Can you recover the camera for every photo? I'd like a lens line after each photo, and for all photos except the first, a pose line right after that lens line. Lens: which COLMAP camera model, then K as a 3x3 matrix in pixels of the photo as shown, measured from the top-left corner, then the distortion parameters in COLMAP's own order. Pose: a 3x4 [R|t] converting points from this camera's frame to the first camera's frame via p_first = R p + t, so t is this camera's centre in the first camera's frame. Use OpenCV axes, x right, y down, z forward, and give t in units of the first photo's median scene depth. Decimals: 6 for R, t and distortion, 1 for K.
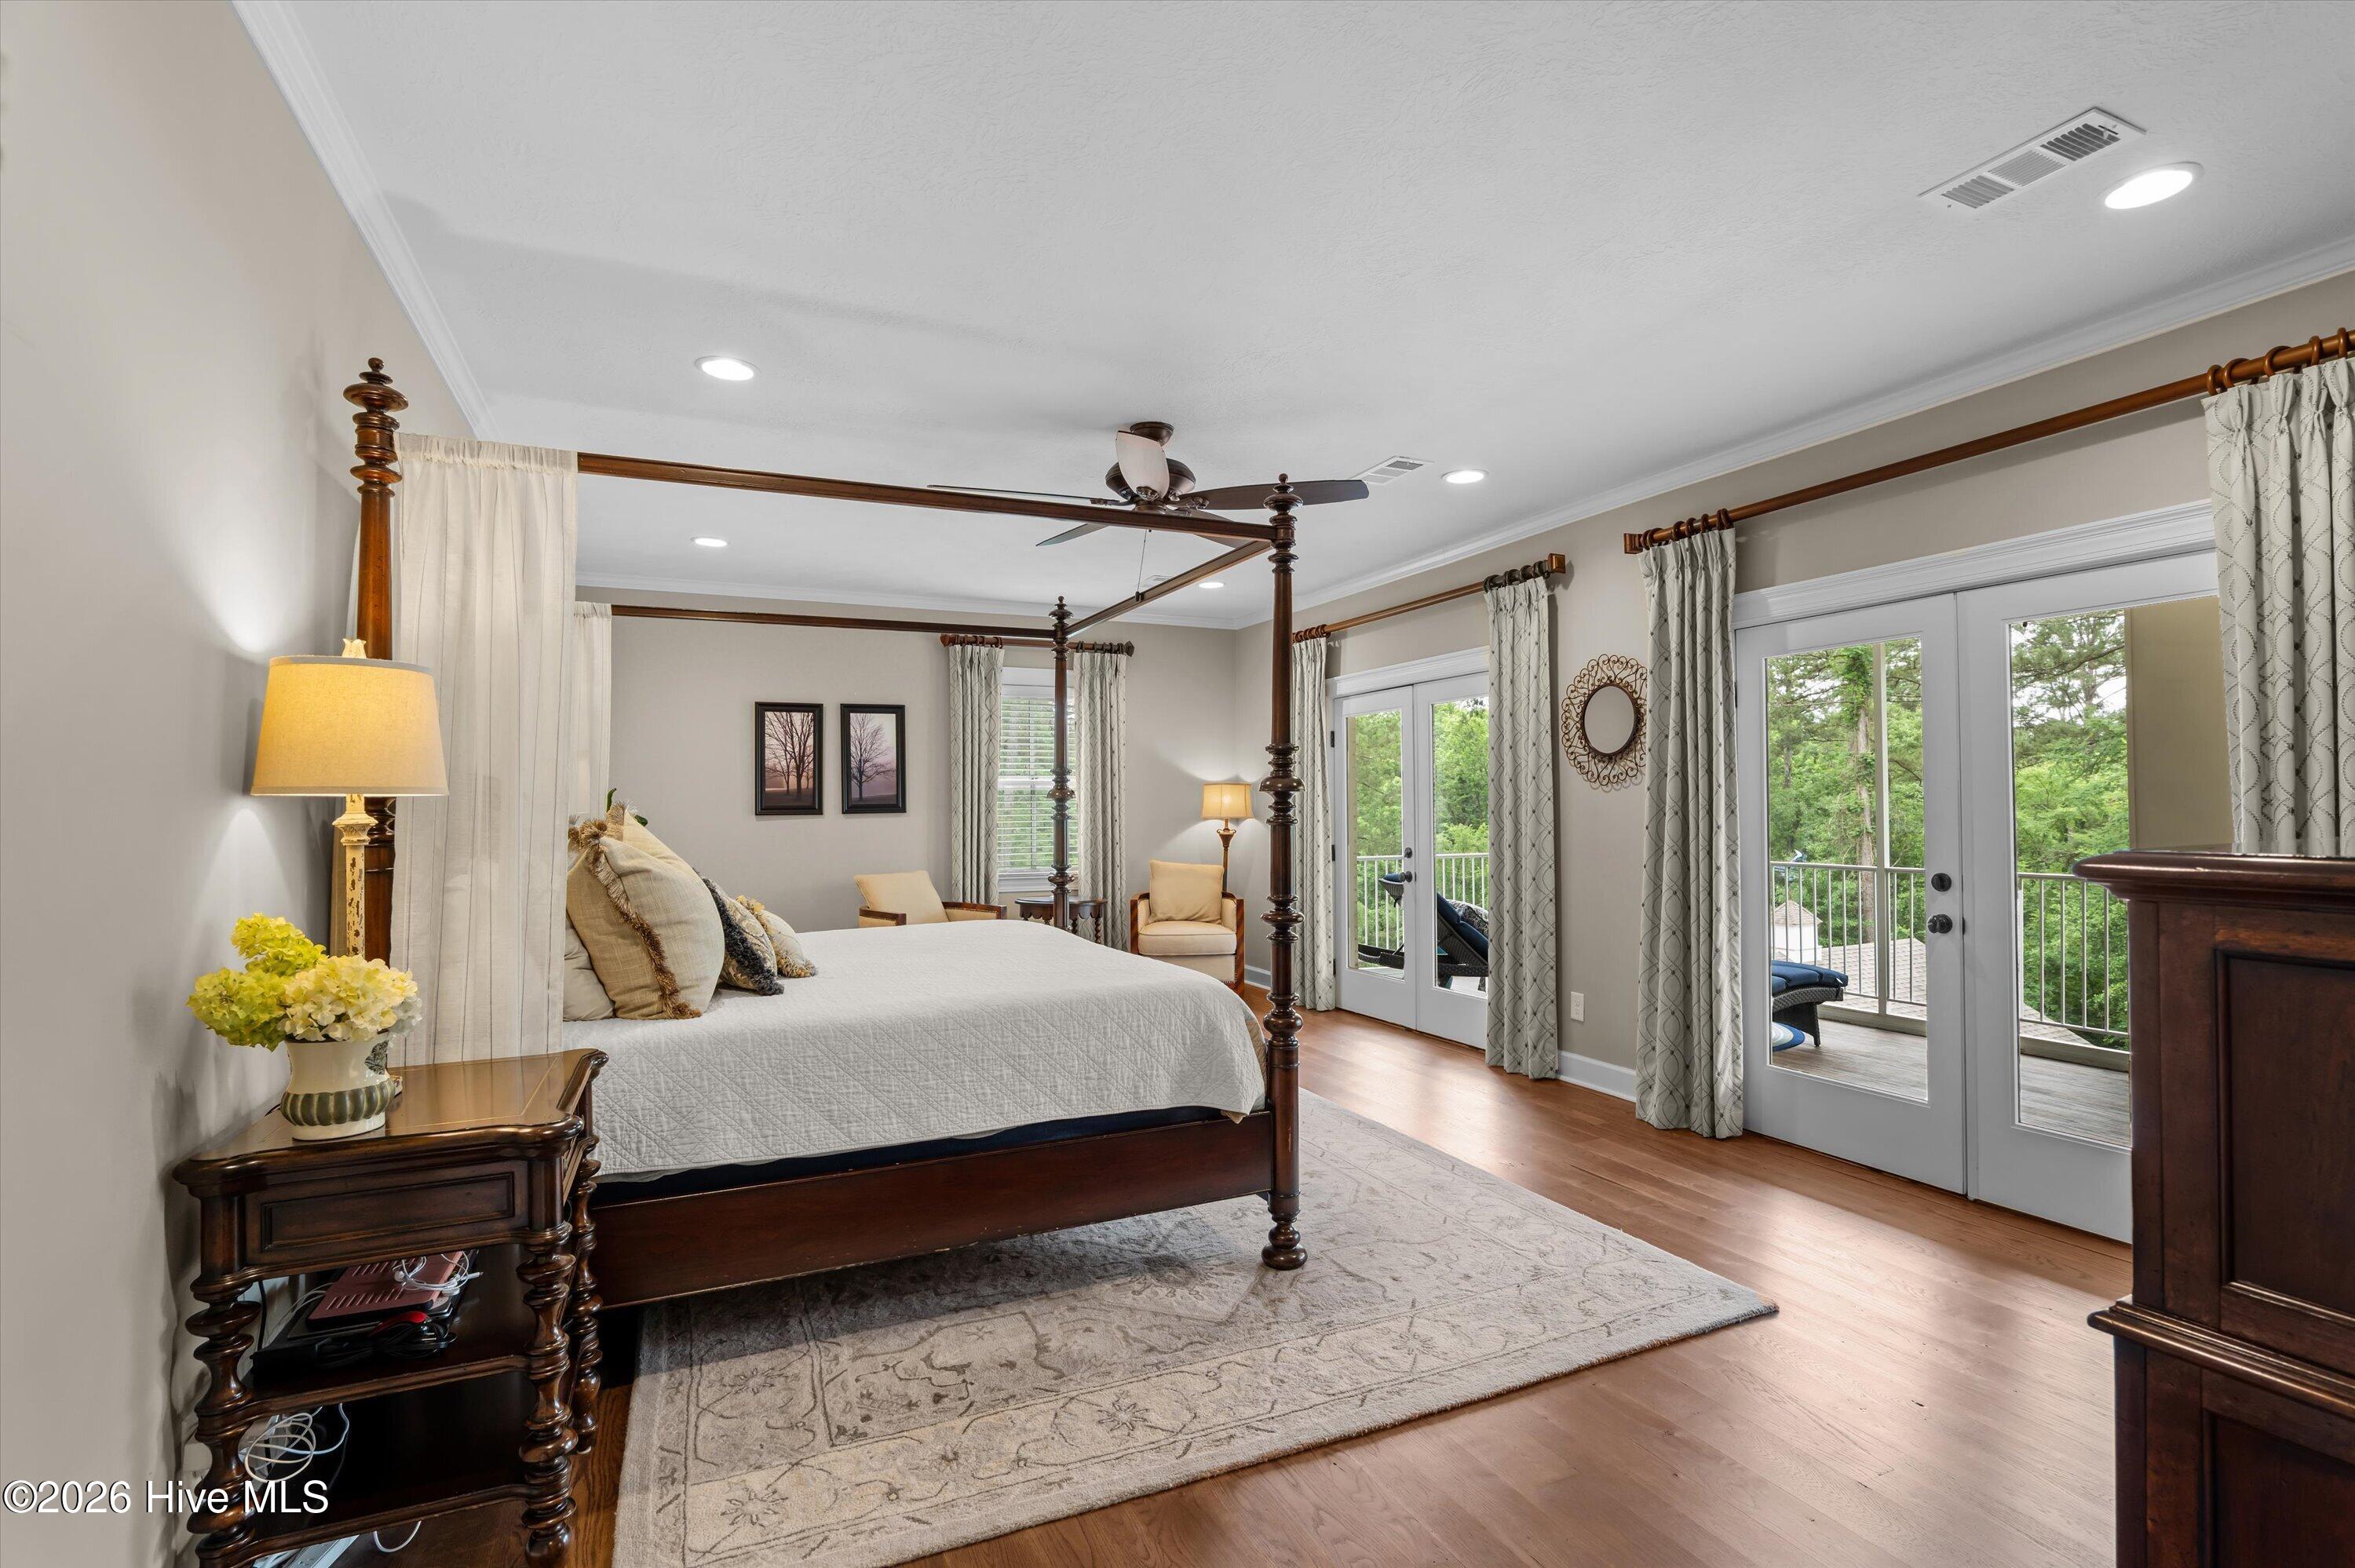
lens RADIAL K [[1122.0, 0, 1181.2], [0, 1122.0, 789.1], [0, 0, 1]] dist [-0.005362, 0.000150]
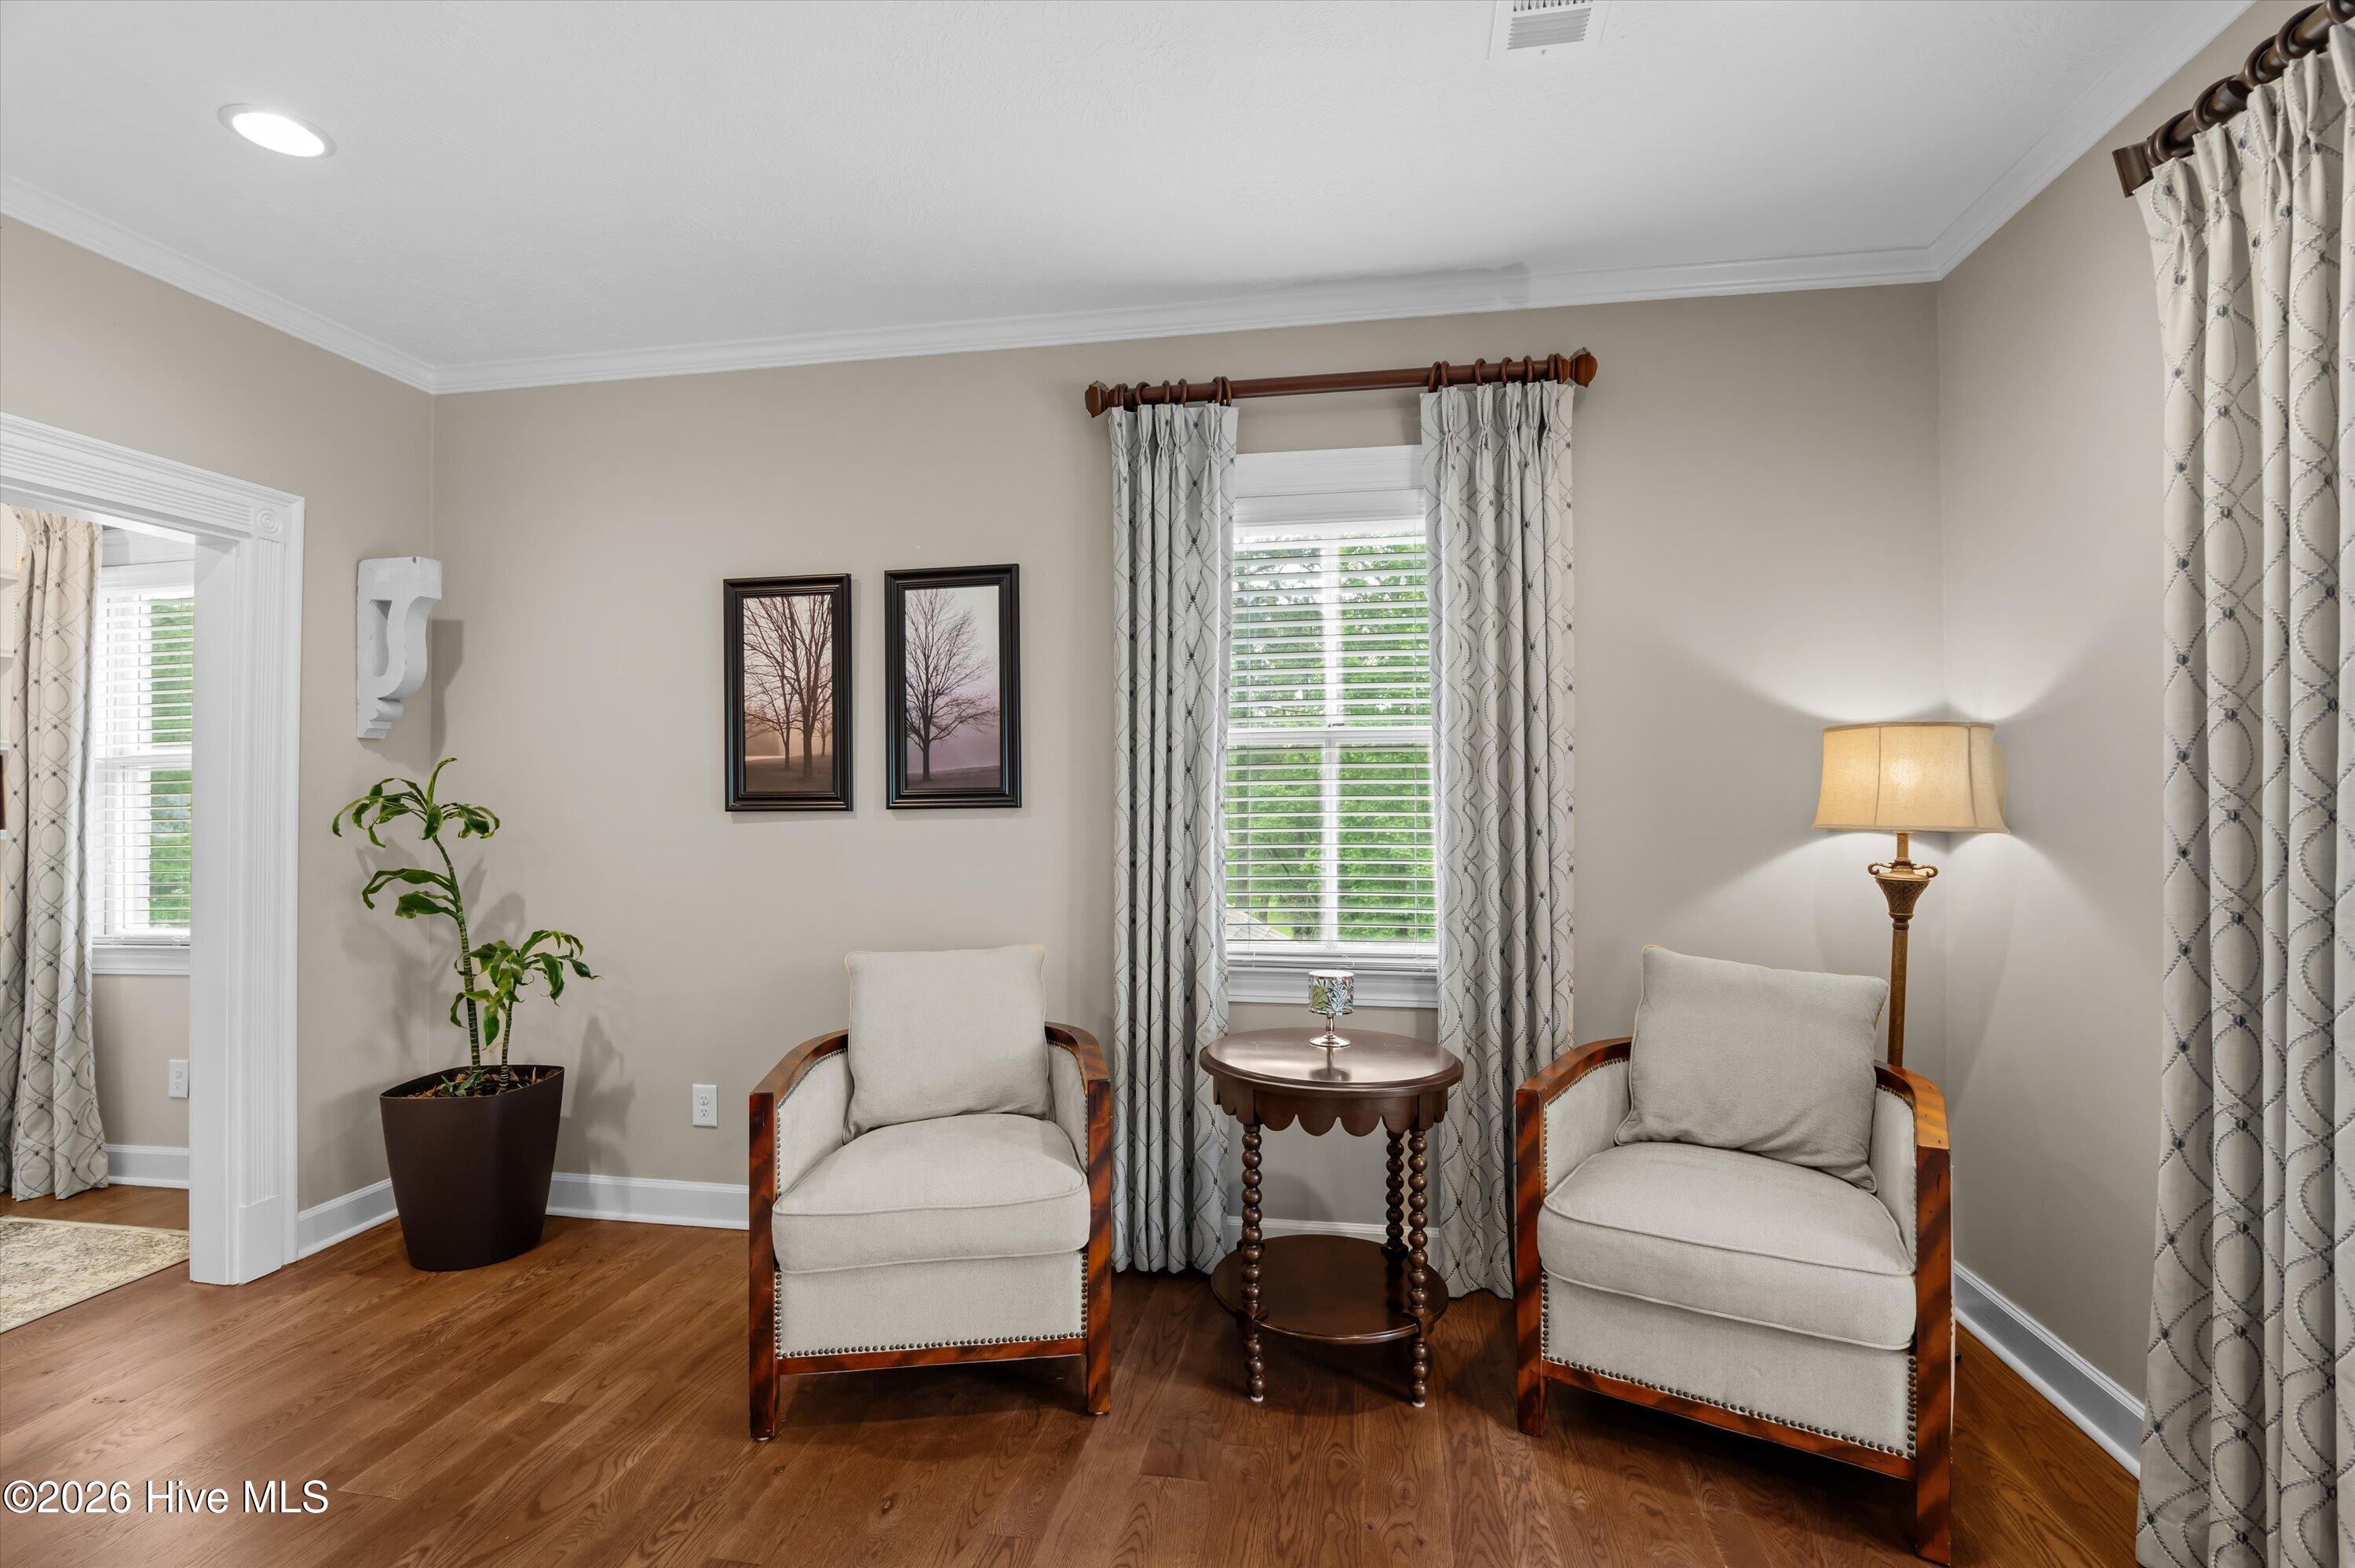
lens RADIAL K [[1122.0, 0, 1170.3], [0, 1122.0, 776.2], [0, 0, 1]] dist [-0.005362, 0.000150]
pose [[0.831003, -0.006135, -0.556234, 0.049813], [0.008907, 0.999958, 0.002277, 0.008183], [0.556197, -0.006846, 0.831022, 0.676169]]
